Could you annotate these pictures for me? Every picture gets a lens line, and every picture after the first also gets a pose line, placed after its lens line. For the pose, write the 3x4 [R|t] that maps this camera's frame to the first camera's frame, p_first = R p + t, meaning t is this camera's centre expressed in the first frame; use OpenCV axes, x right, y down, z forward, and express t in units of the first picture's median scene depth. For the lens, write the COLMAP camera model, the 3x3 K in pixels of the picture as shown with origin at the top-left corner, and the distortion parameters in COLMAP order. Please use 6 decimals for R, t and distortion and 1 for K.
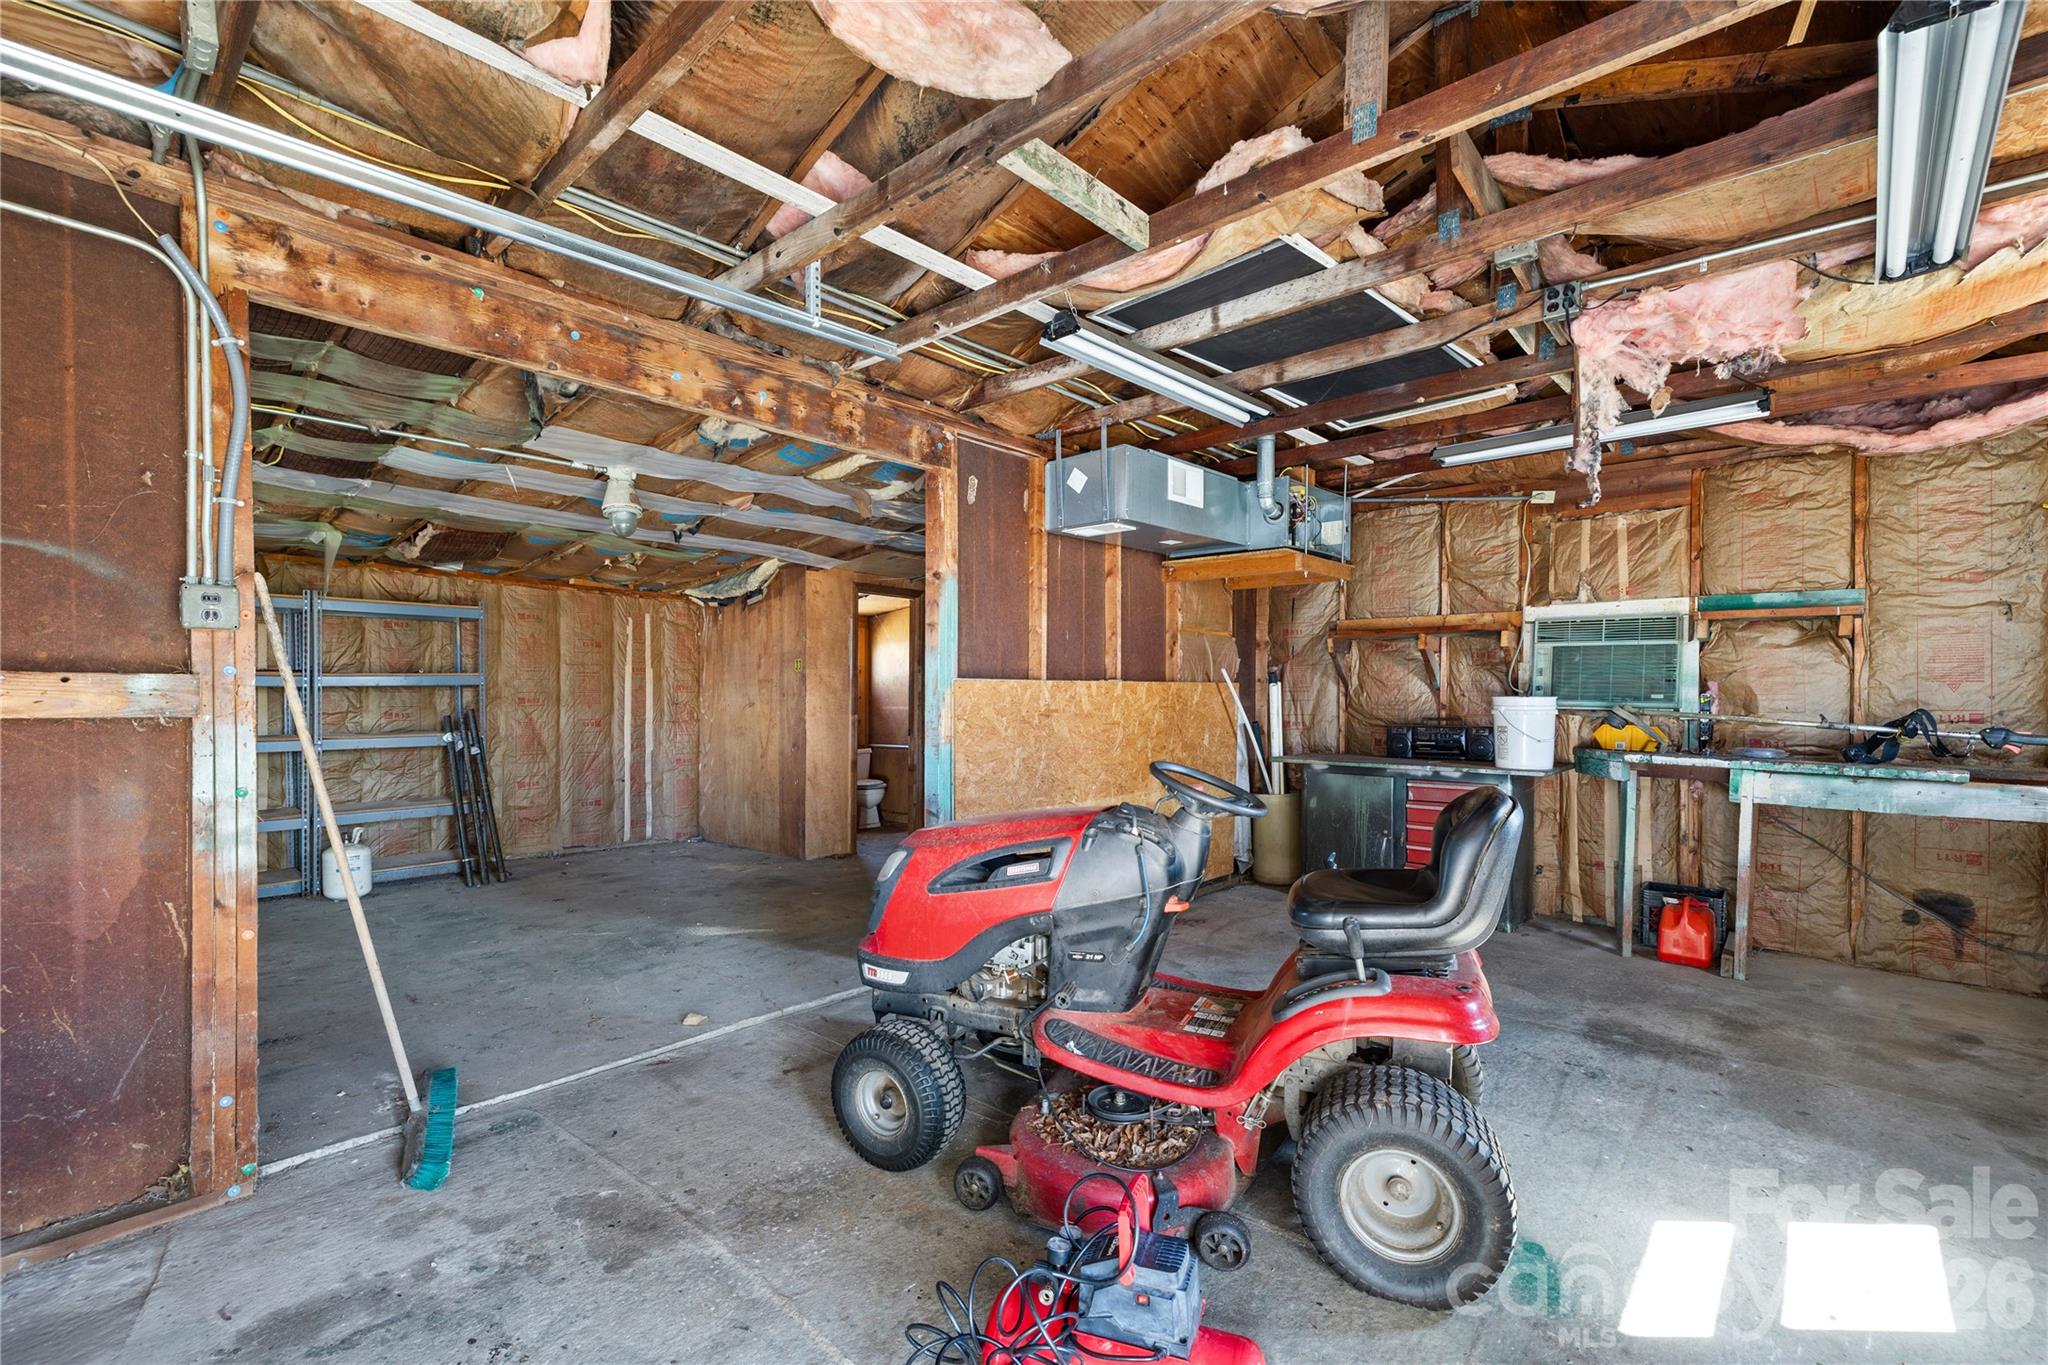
lens RADIAL K [[871.1, 0, 1013.5], [0, 871.1, 681.0], [0, 0, 1]] dist [0.001152, 0.000015]
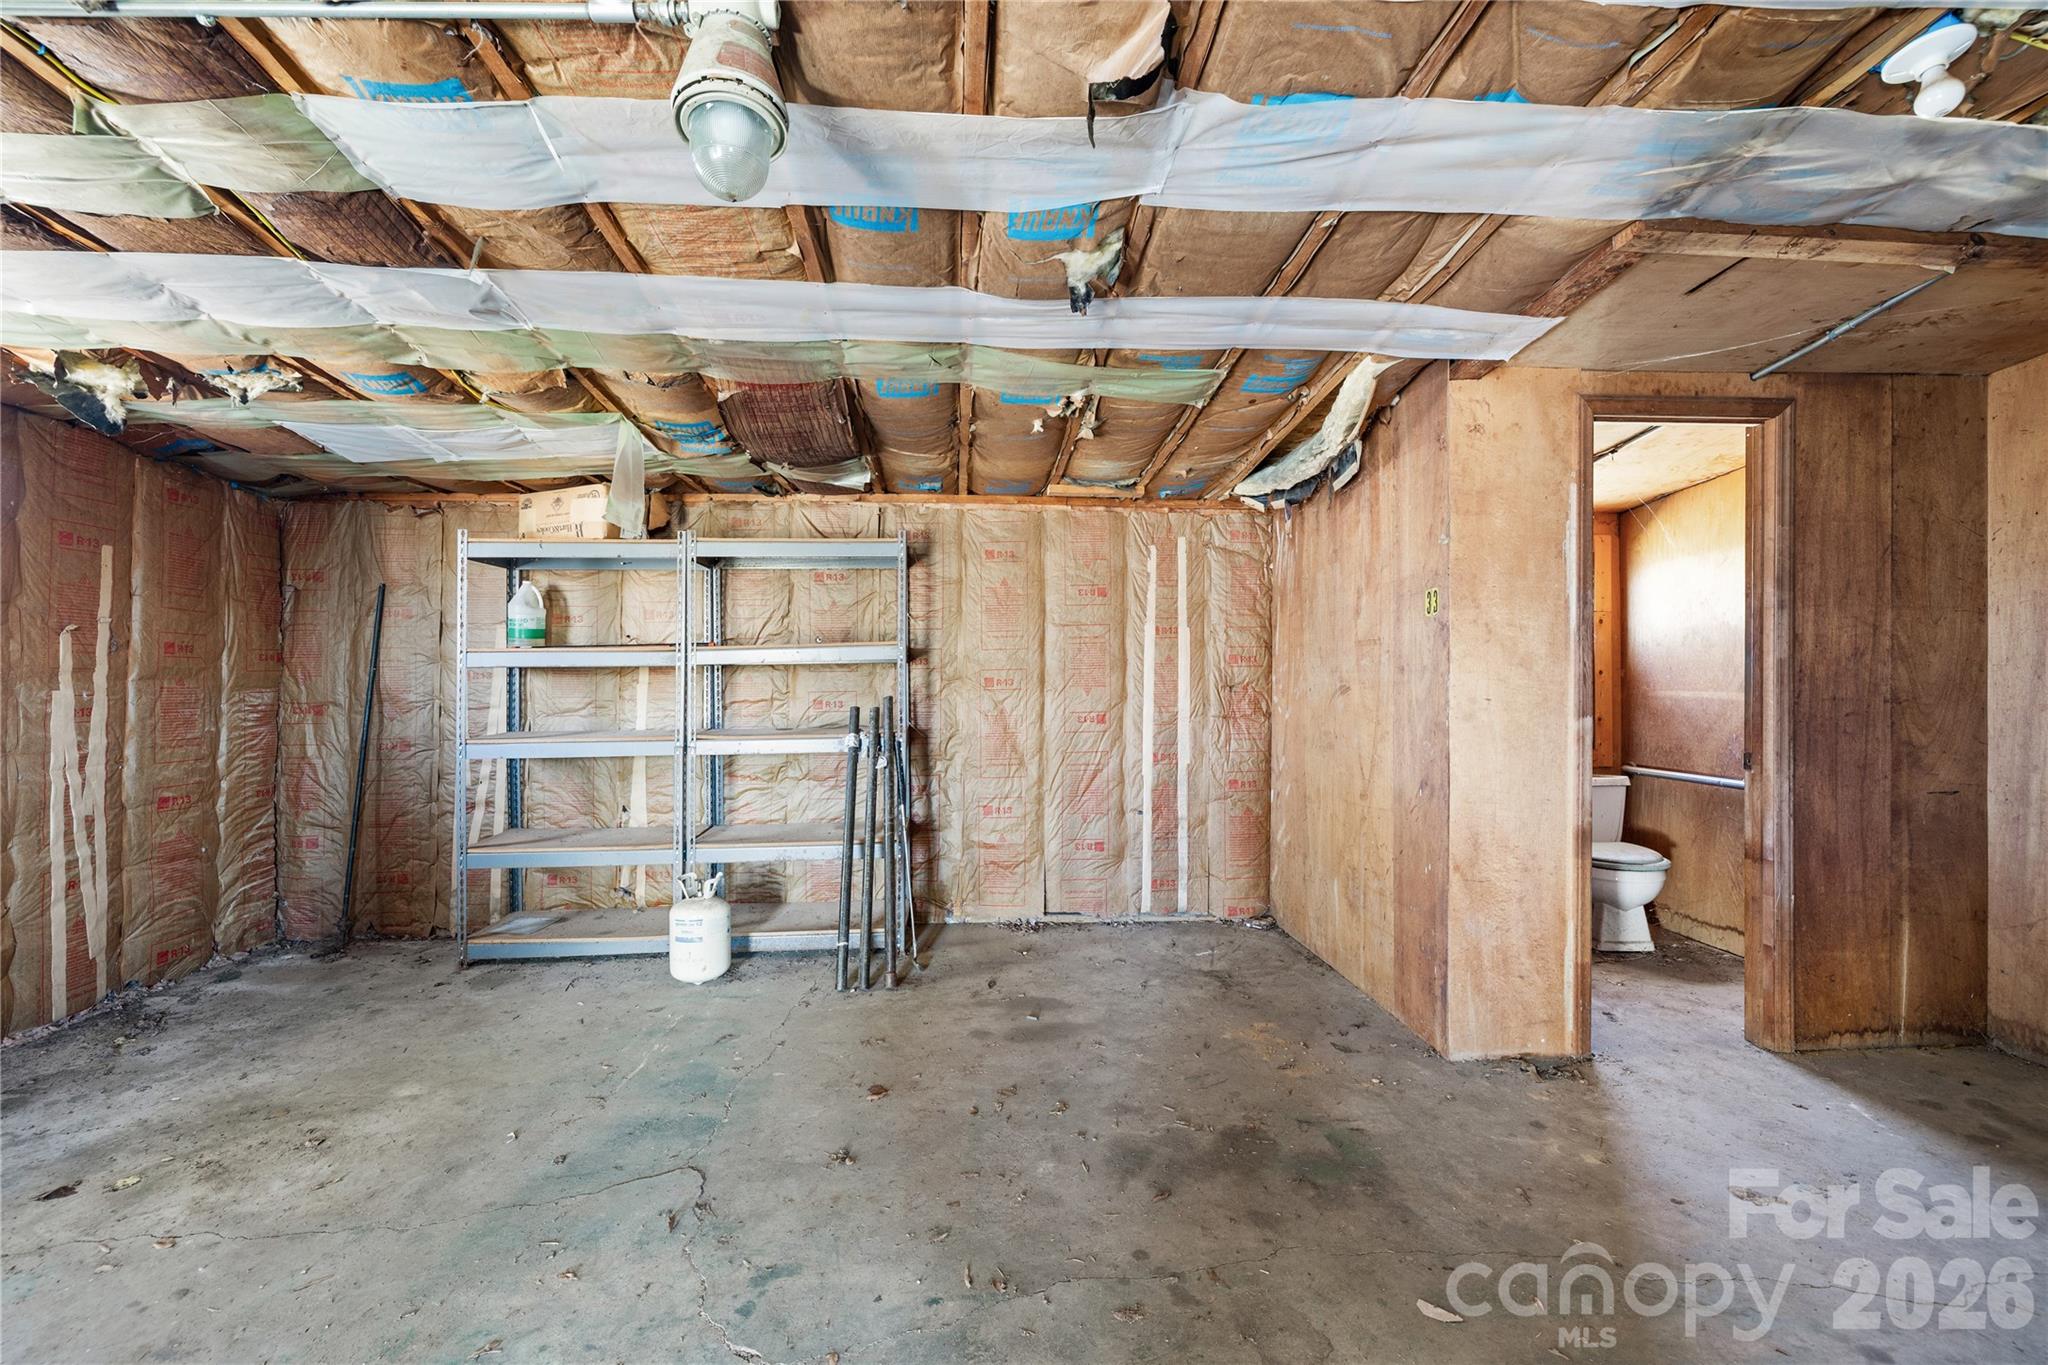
lens RADIAL K [[871.1, 0, 1013.5], [0, 871.1, 681.0], [0, 0, 1]] dist [0.001152, 0.000015]
pose [[0.719673, 0.000098, -0.694314, -0.088825], [0.020114, 0.999577, 0.020991, 0.007720], [0.694022, -0.029072, 0.719366, 0.505829]]
